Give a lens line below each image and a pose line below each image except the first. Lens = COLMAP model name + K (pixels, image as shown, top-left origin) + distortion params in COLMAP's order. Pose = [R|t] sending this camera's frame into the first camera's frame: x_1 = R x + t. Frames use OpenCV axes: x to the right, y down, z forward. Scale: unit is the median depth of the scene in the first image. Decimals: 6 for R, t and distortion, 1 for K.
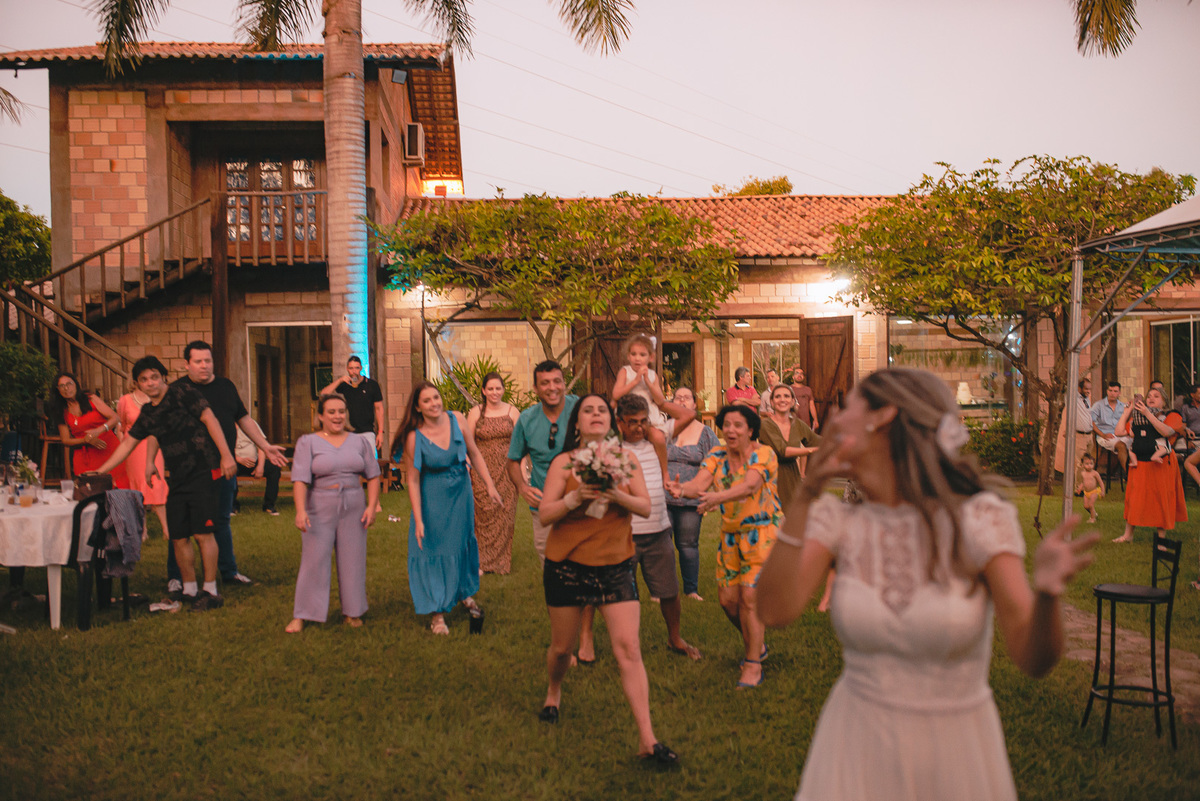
lens RADIAL K [[1167.7, 0, 593.5], [0, 1167.7, 400.5], [0, 0, 1]] dist [-0.030968, 0.000000]
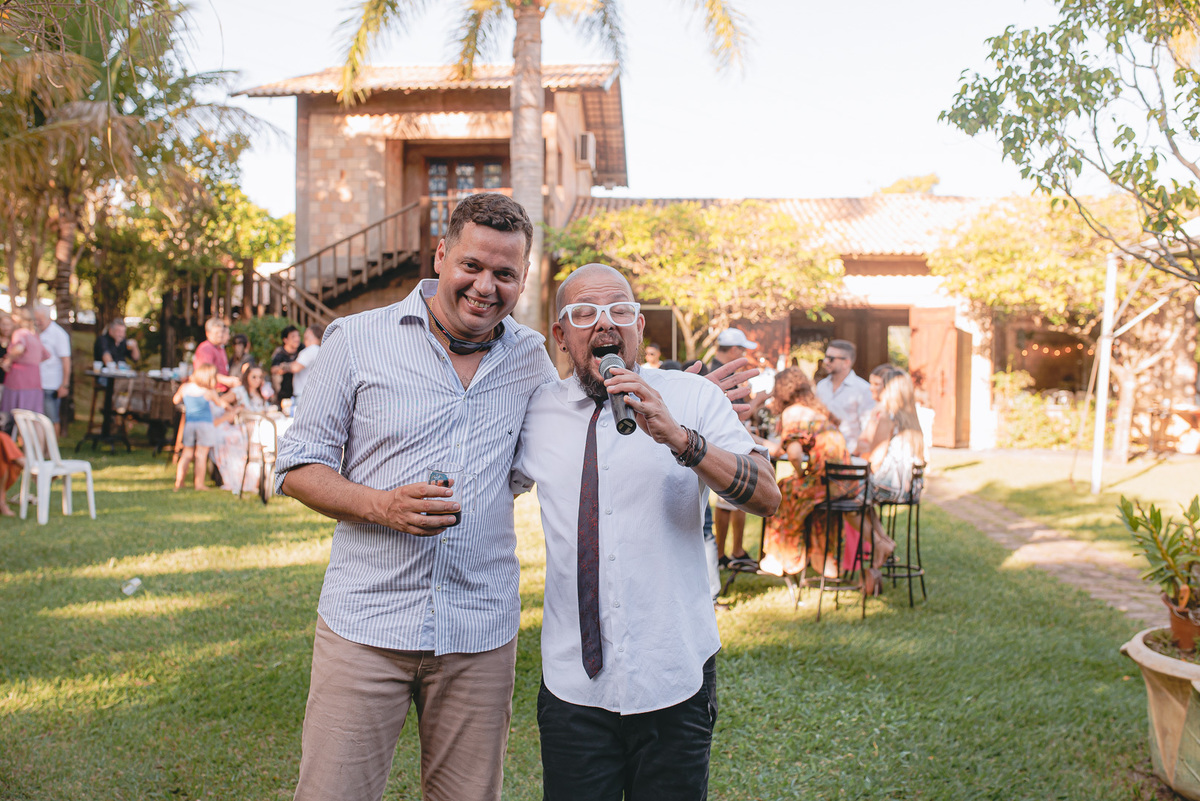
lens RADIAL K [[1167.7, 0, 594.2], [0, 1167.7, 397.9], [0, 0, 1]] dist [-0.030968, 0.000000]
pose [[0.988678, 0.028488, -0.147320, 0.046081], [-0.025392, 0.999416, 0.022853, 0.001152], [0.147885, -0.018853, 0.988825, -0.214770]]
